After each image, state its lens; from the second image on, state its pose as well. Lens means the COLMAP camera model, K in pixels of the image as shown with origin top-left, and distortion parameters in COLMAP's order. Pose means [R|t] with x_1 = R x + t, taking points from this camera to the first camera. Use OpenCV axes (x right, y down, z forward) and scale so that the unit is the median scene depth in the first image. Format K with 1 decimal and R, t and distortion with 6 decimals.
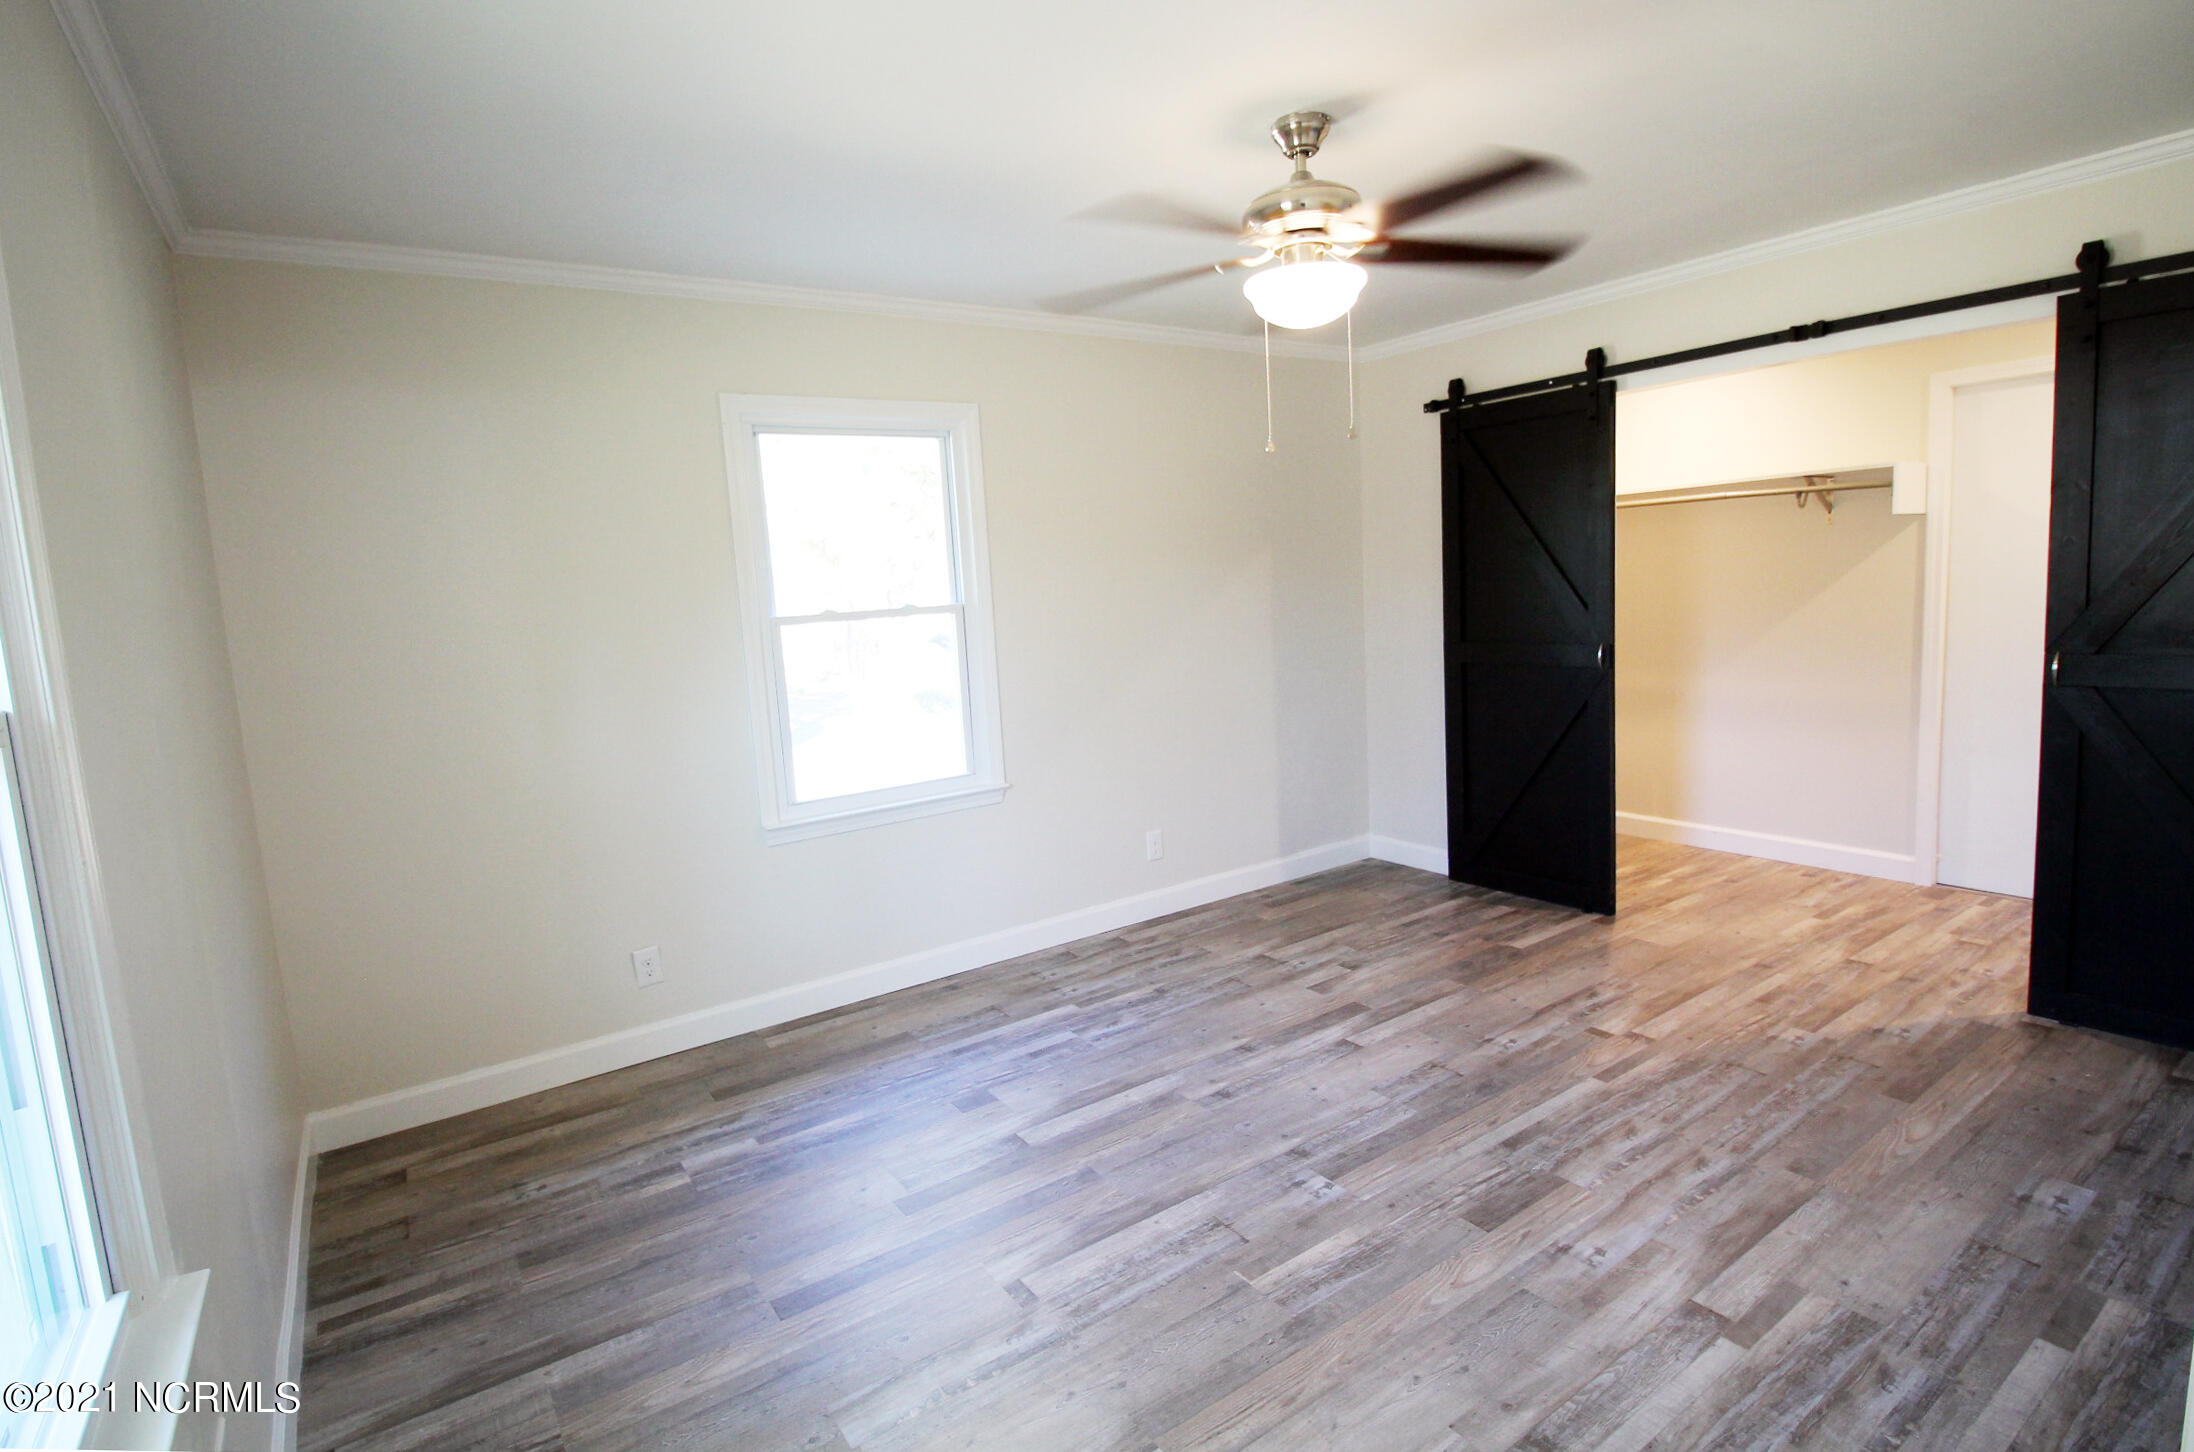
lens RADIAL K [[1059.9, 0, 1093.3], [0, 1059.9, 724.8], [0, 0, 1]] dist [0.000230, -0.003146]
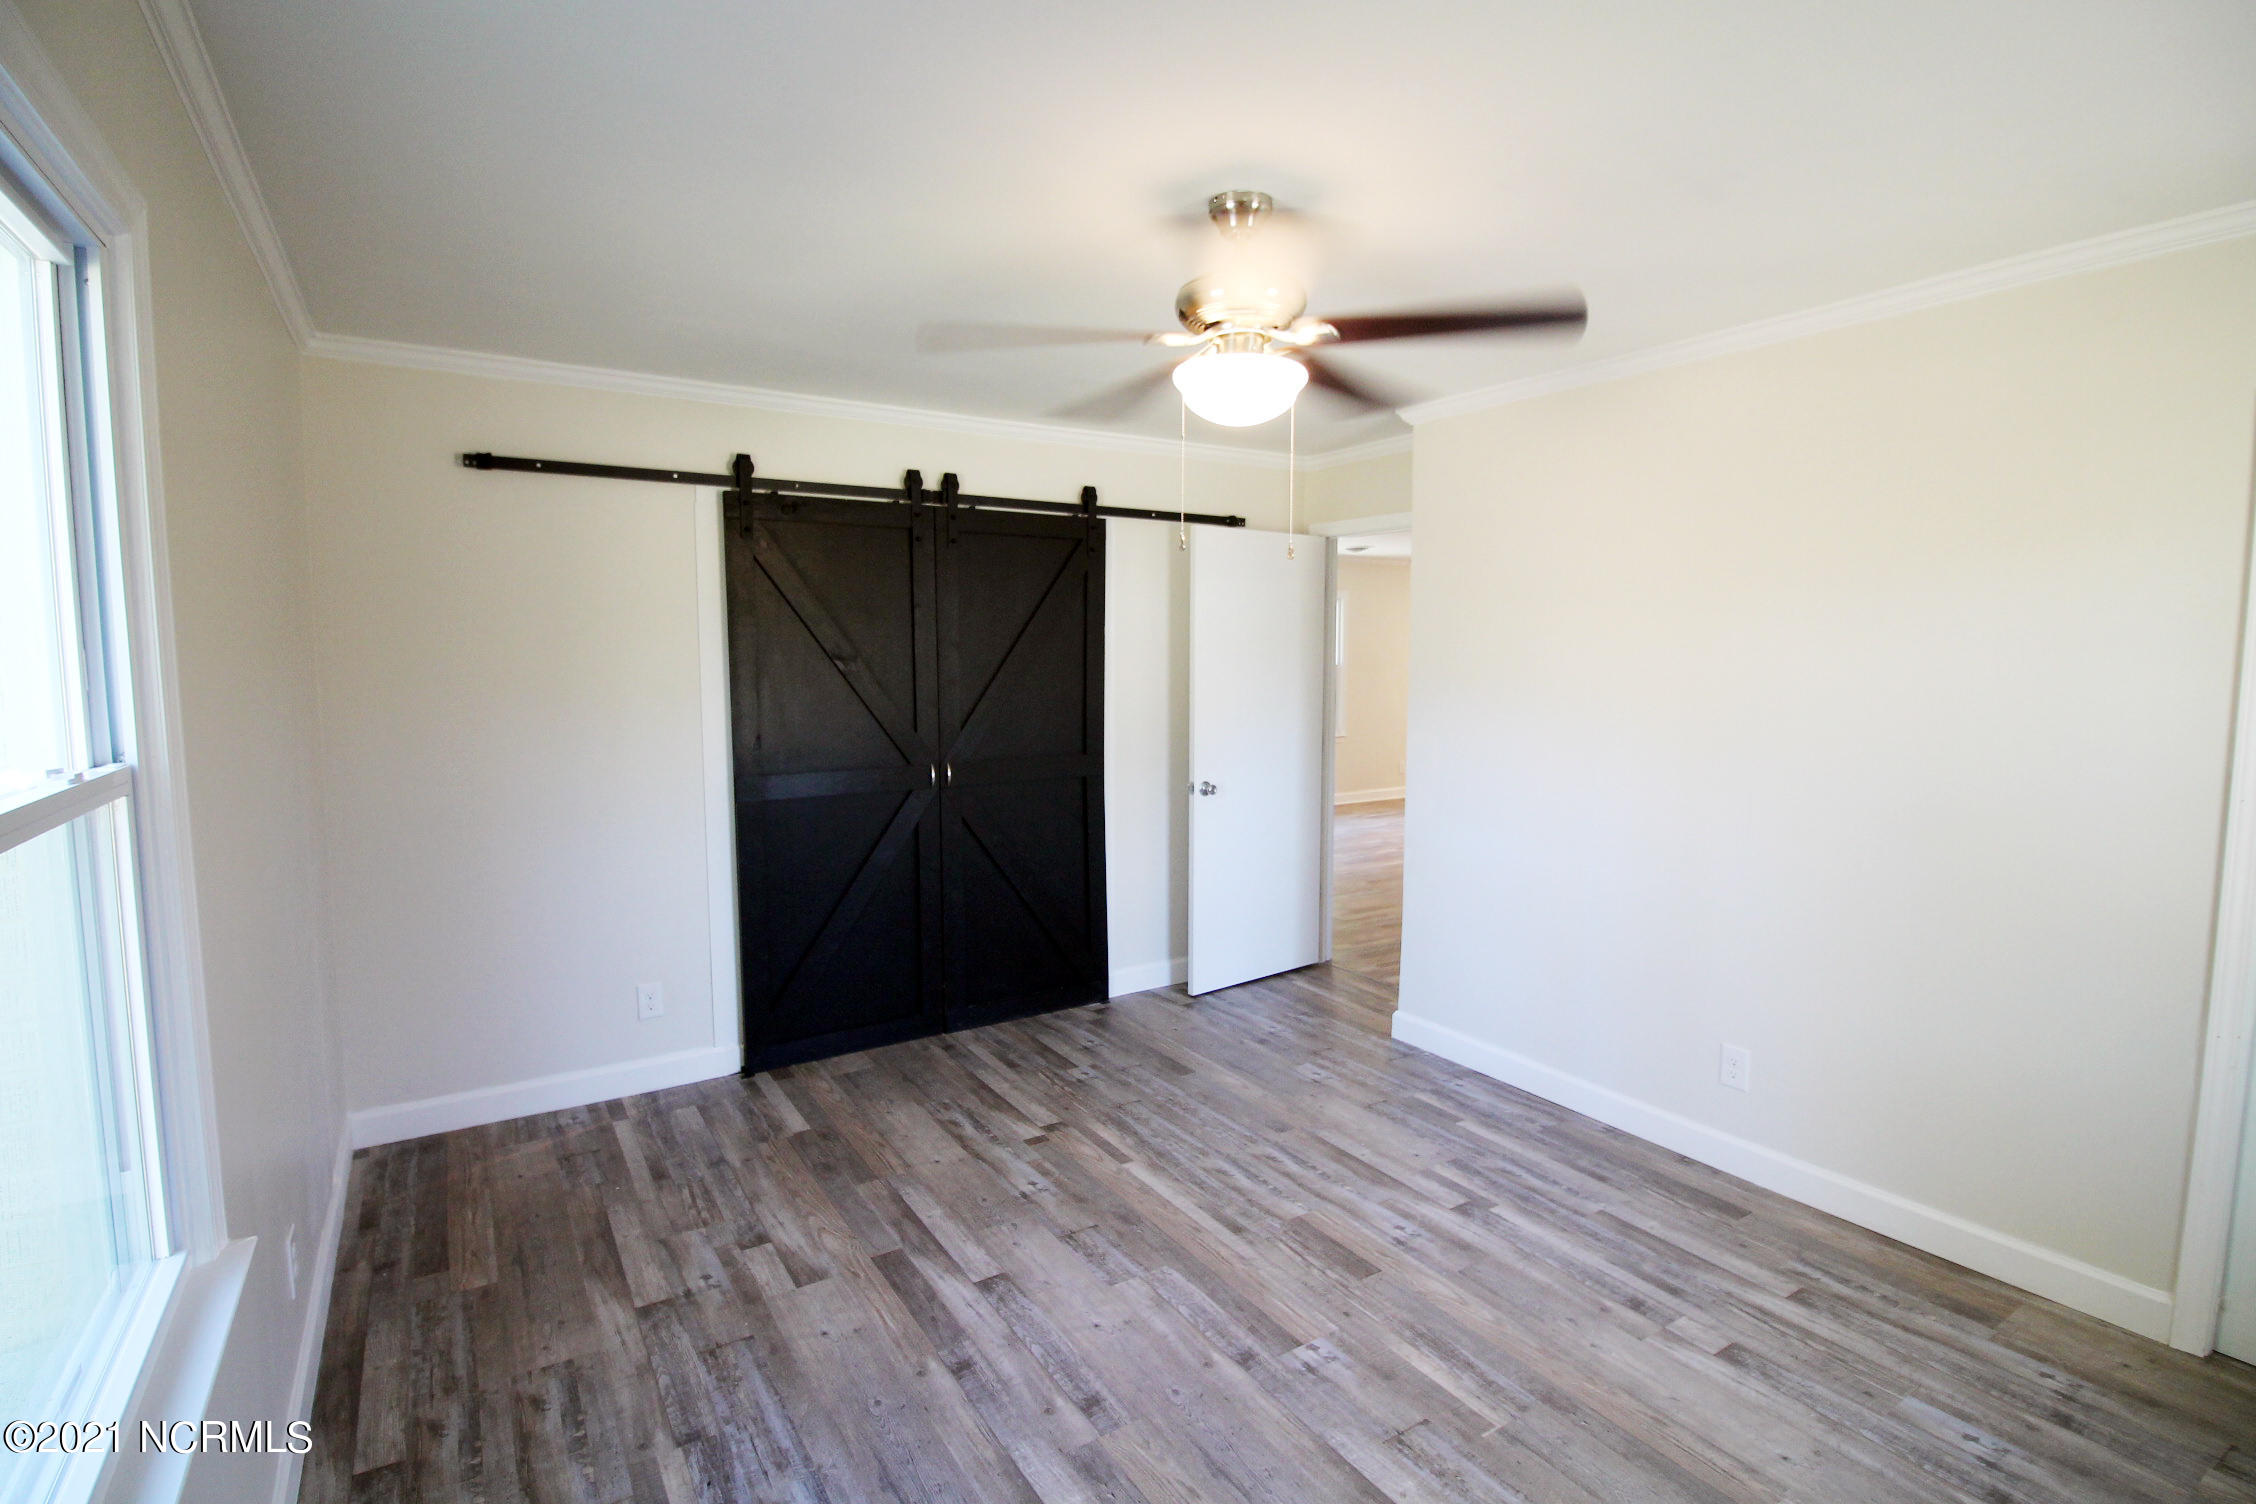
lens RADIAL K [[1081.5, 0, 1121.4], [0, 1081.5, 751.3], [0, 0, 1]] dist [-0.002295, -0.010478]
pose [[0.033191, -0.027893, 0.999060, -0.556866], [0.135853, 0.990459, 0.023139, -0.095000], [-0.990173, 0.134958, 0.036664, 0.842583]]
